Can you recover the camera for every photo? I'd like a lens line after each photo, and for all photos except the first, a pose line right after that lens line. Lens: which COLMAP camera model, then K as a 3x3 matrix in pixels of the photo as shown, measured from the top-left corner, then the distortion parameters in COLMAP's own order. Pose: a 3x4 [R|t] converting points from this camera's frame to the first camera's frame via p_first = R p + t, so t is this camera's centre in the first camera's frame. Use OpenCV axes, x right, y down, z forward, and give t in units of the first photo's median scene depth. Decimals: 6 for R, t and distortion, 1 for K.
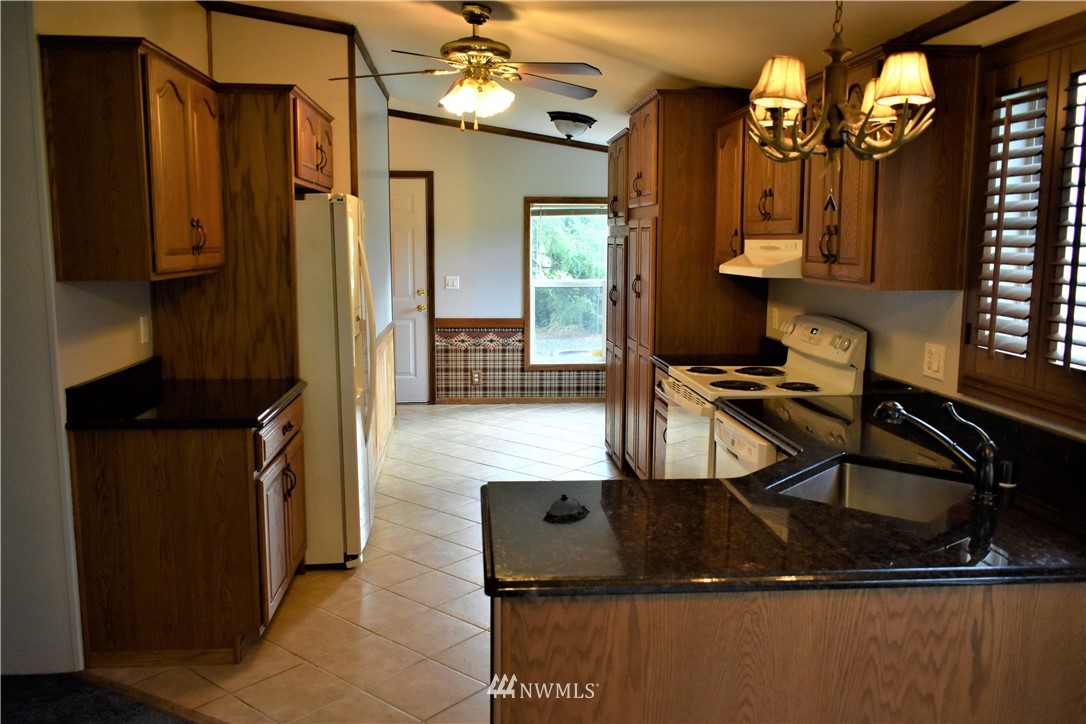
lens RADIAL K [[919.3, 0, 543.0], [0, 919.3, 362.0], [0, 0, 1]] dist [0.005642, 0.005393]
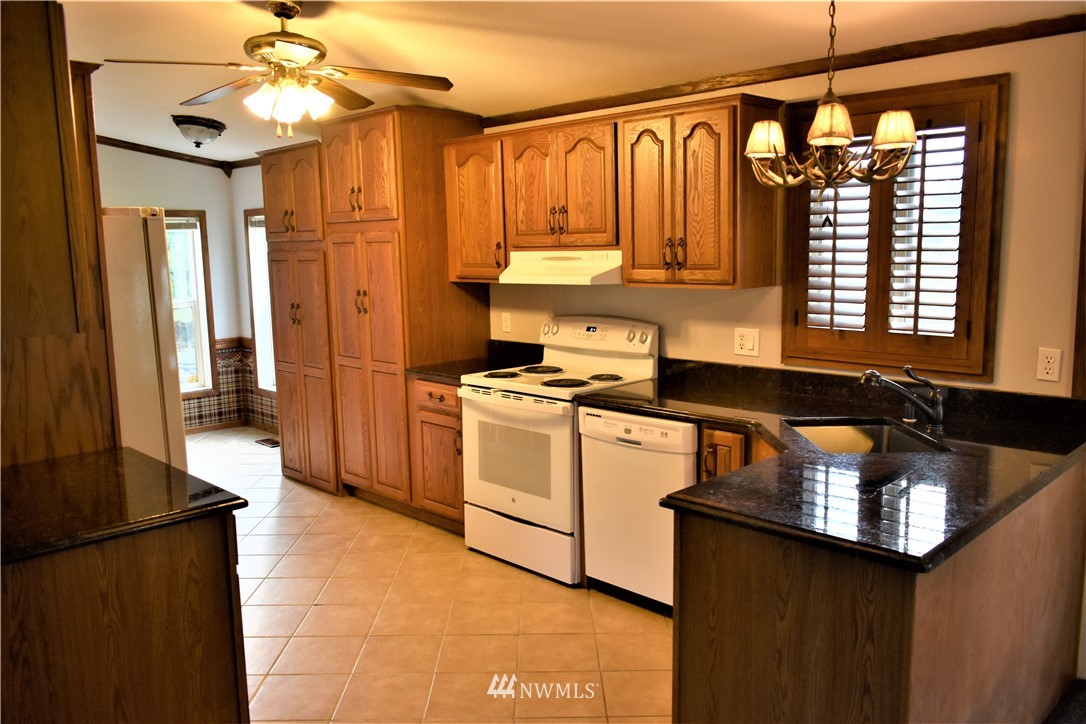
lens RADIAL K [[857.4, 0, 543.0], [0, 857.4, 362.0], [0, 0, 1]] dist [0.011337, -0.003736]
pose [[0.762751, -0.109851, 0.637294, -0.453085], [0.109629, 0.993168, 0.039982, -0.042979], [-0.637332, 0.039370, 0.769583, 0.215576]]
